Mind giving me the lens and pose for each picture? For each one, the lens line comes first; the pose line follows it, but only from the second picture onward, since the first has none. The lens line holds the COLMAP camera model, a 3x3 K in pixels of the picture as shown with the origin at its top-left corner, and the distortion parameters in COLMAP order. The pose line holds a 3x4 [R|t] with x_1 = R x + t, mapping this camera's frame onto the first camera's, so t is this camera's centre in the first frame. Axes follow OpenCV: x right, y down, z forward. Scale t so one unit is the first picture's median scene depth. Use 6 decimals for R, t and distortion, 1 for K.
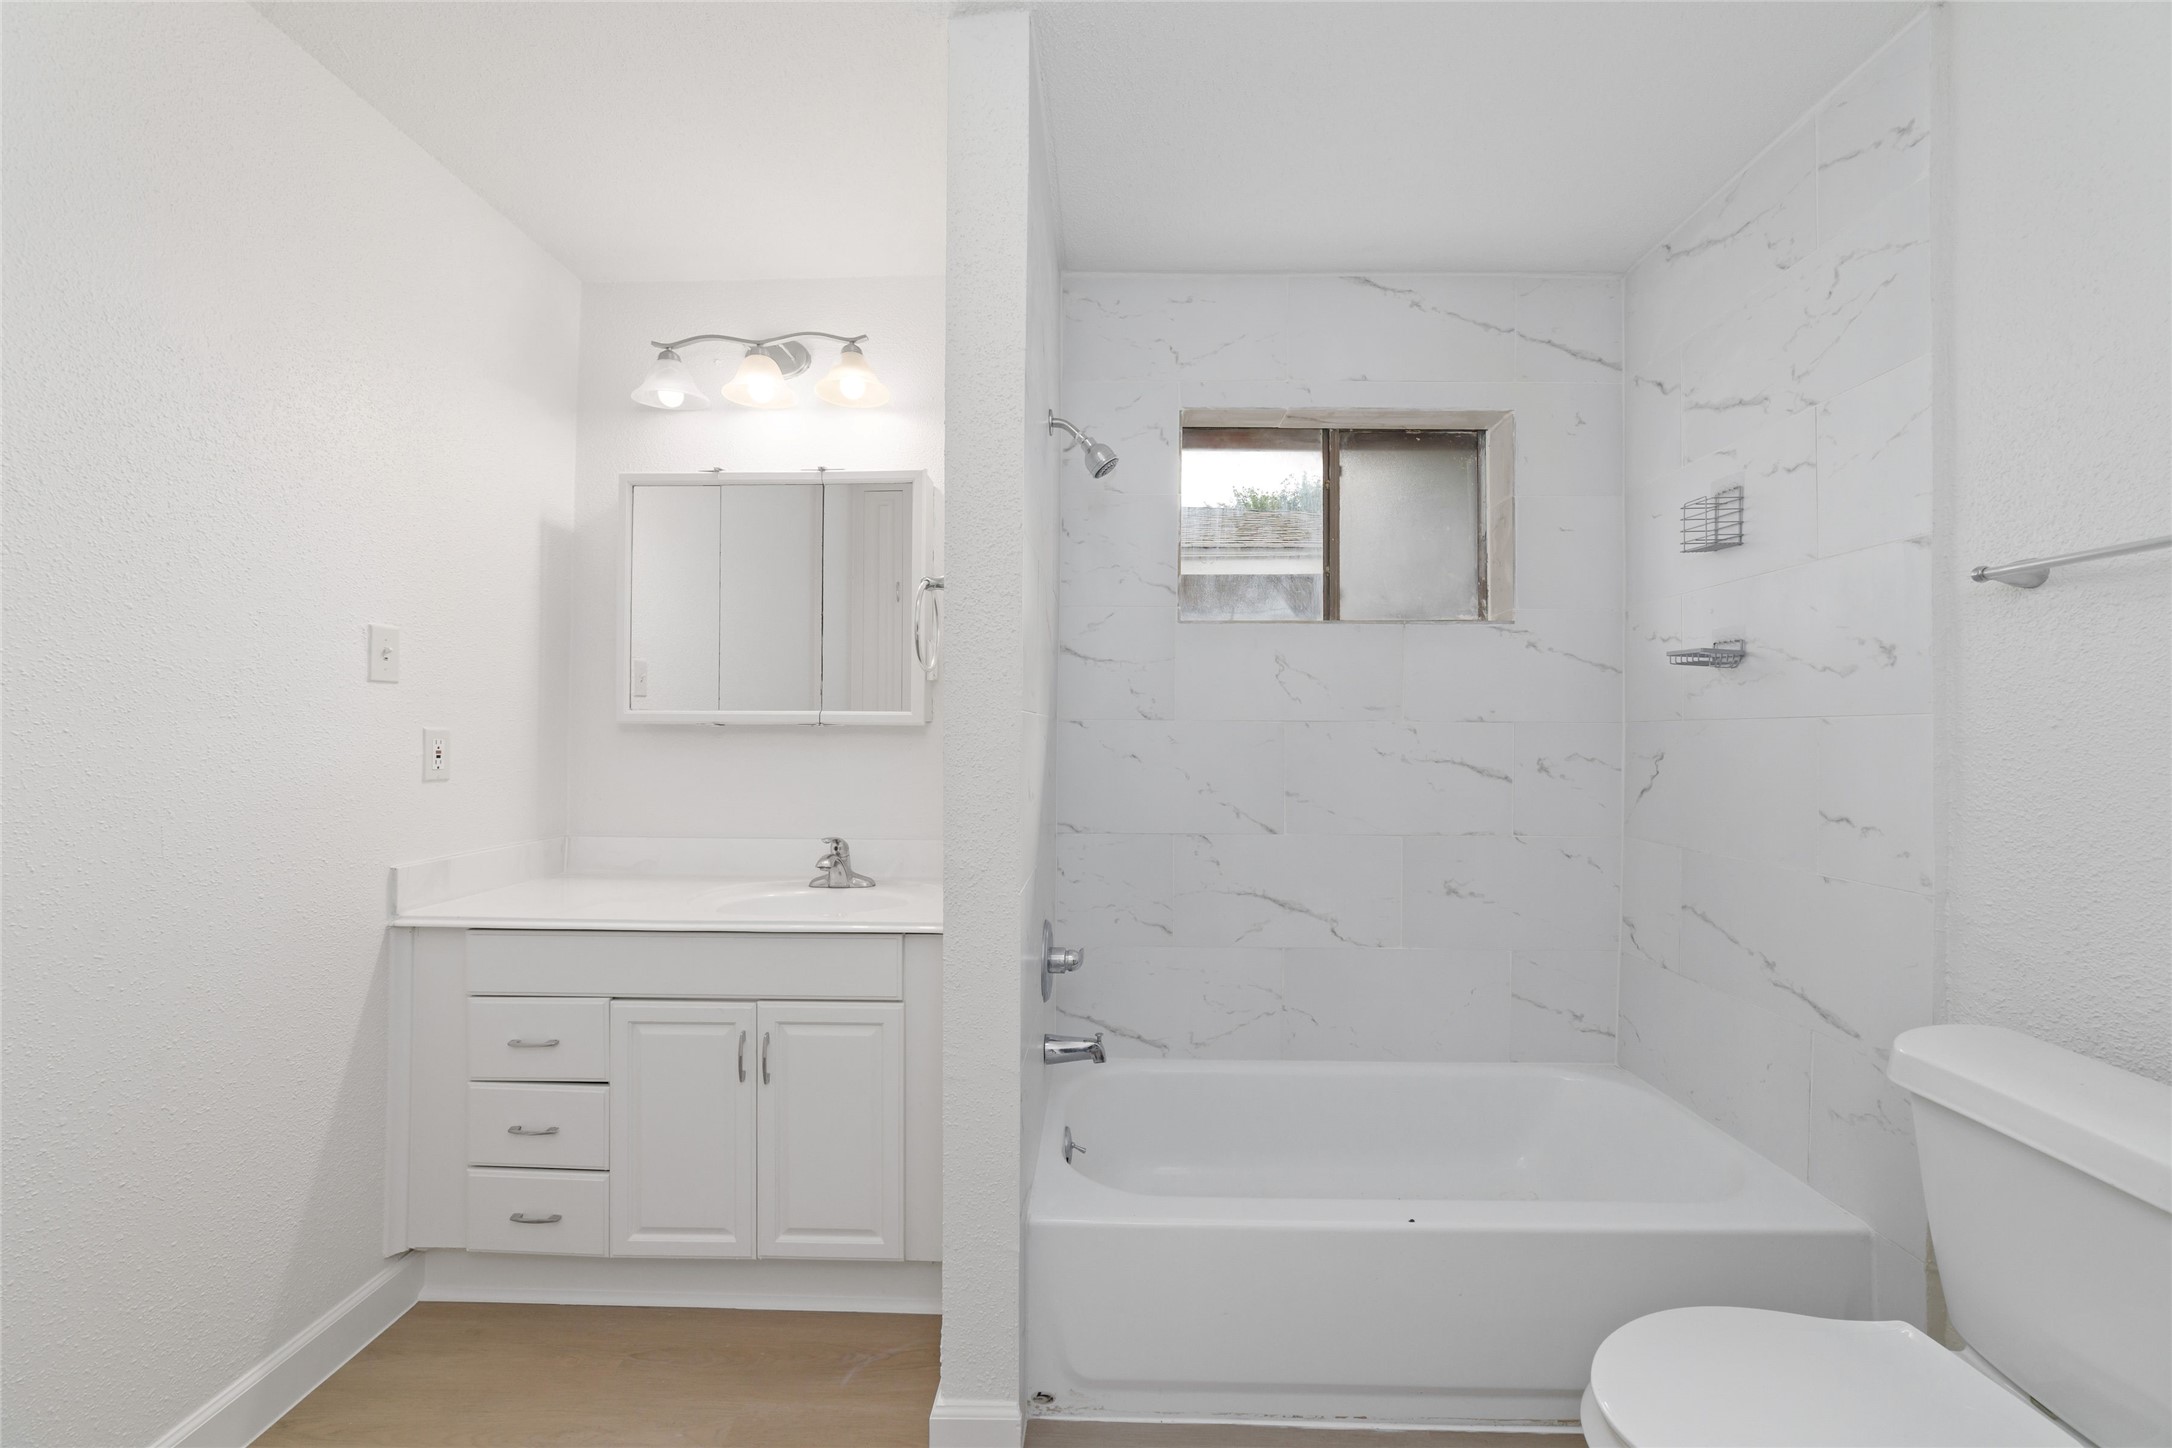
lens RADIAL K [[832.8, 0, 1087.0], [0, 832.8, 722.3], [0, 0, 1]] dist [-0.019832, 0.005530]
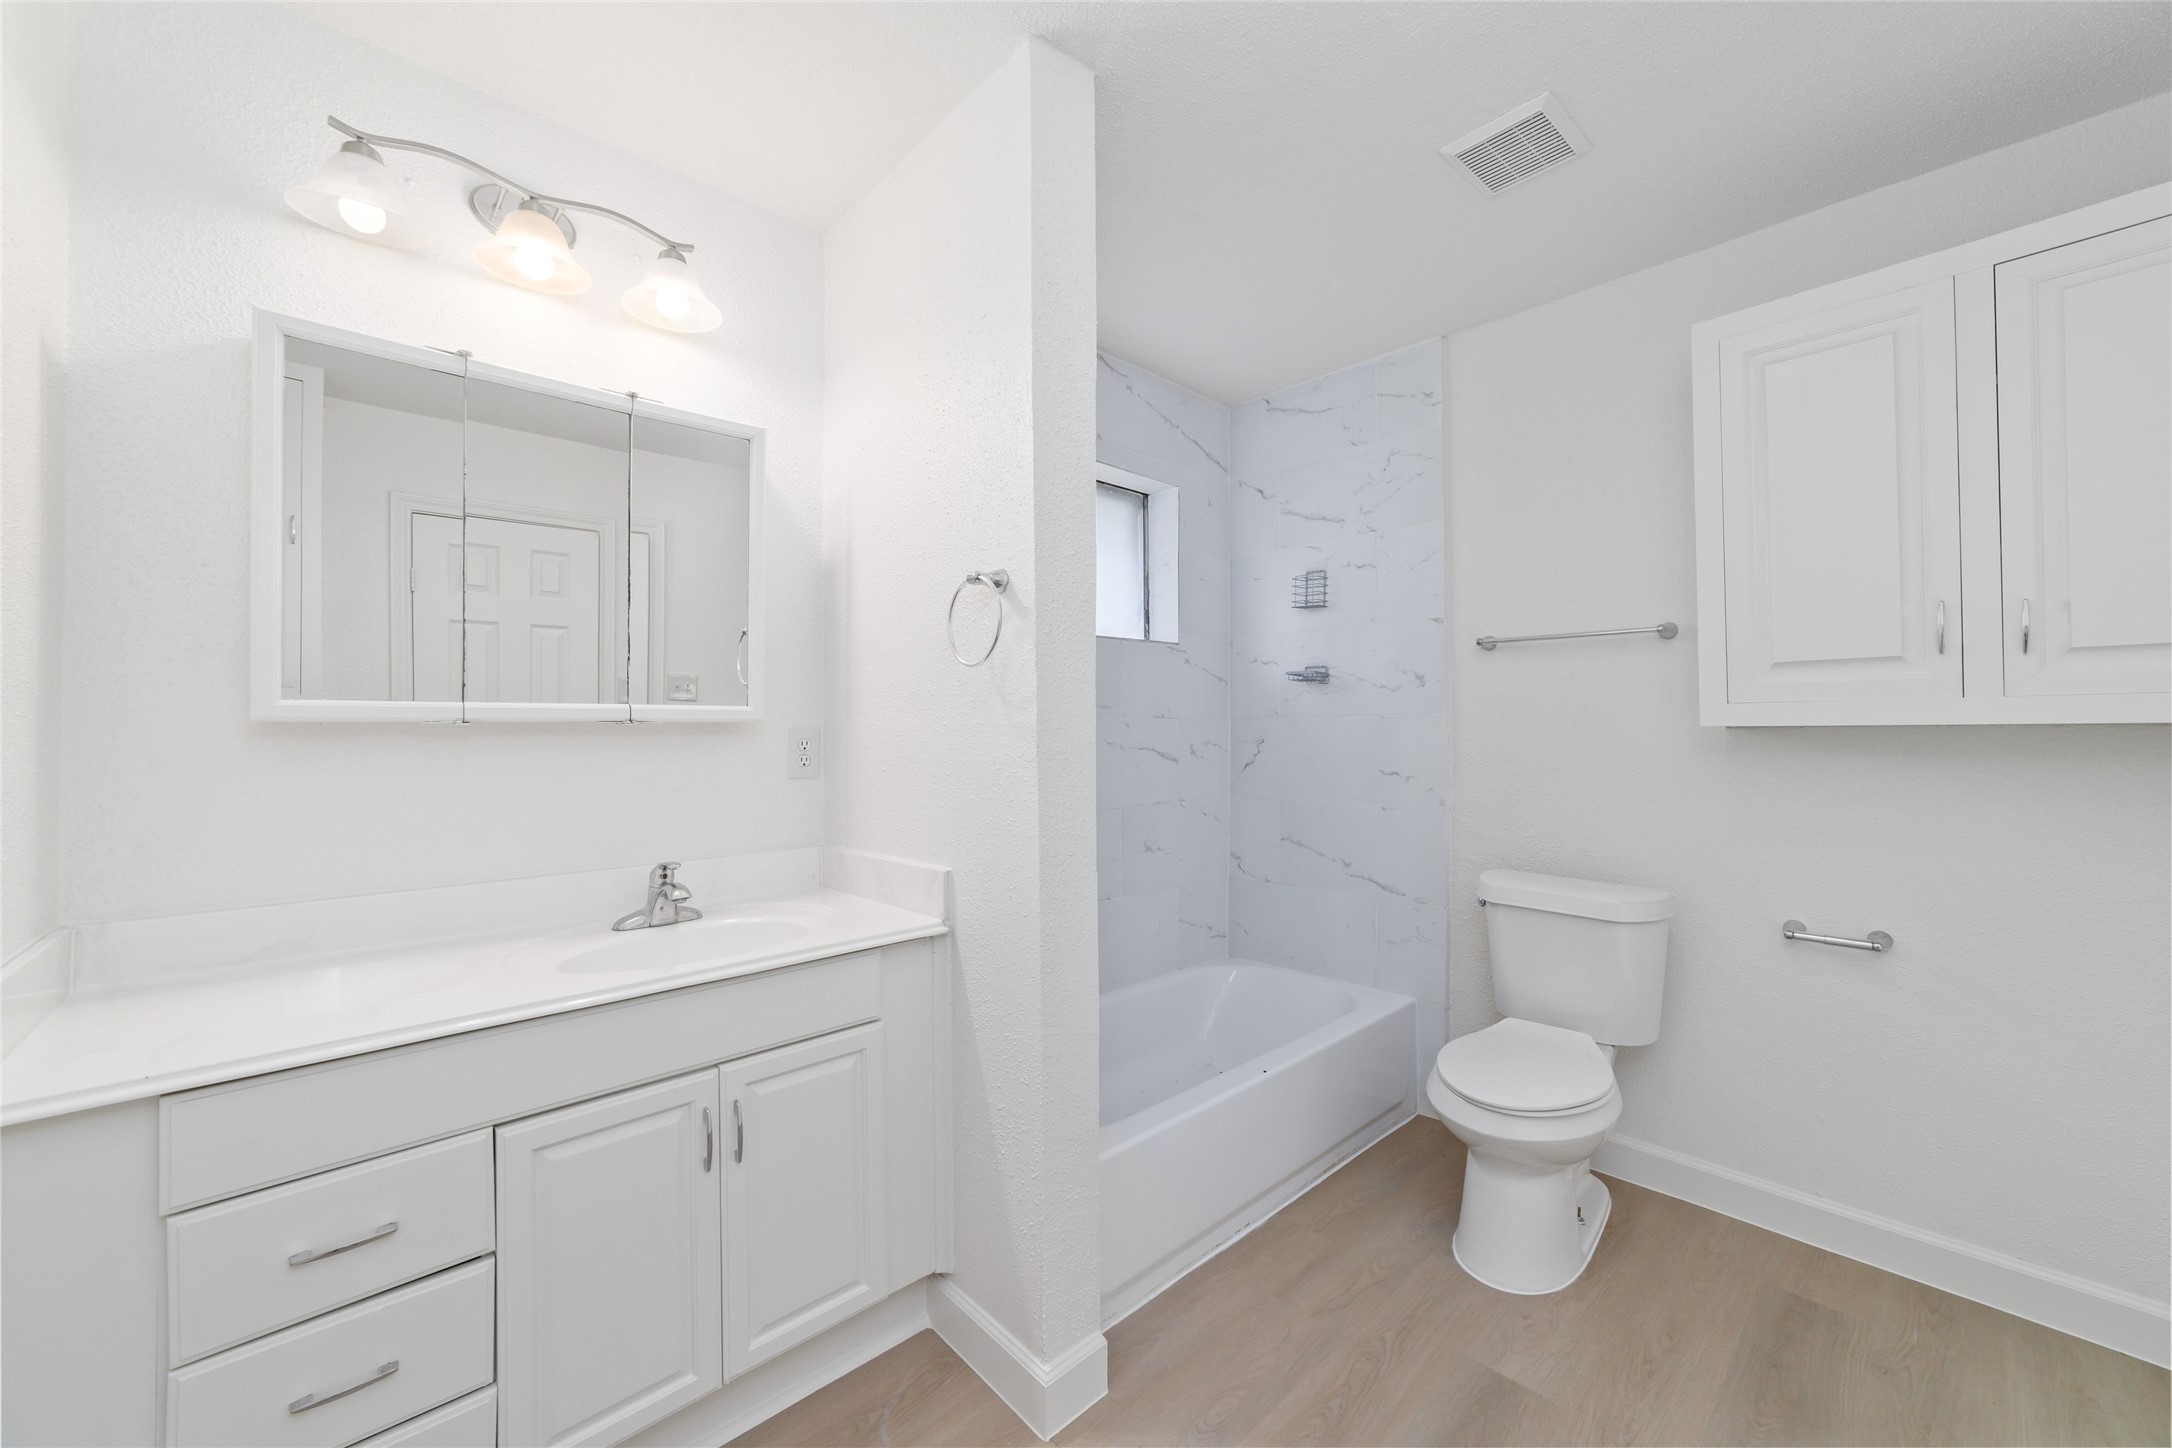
lens RADIAL K [[832.8, 0, 1105.3], [0, 832.8, 720.7], [0, 0, 1]] dist [-0.019832, 0.005530]
pose [[0.705672, -0.002706, 0.708534, -0.634692], [0.001484, 0.999996, 0.002341, 0.000988], [-0.708537, -0.000601, 0.705673, 0.154464]]
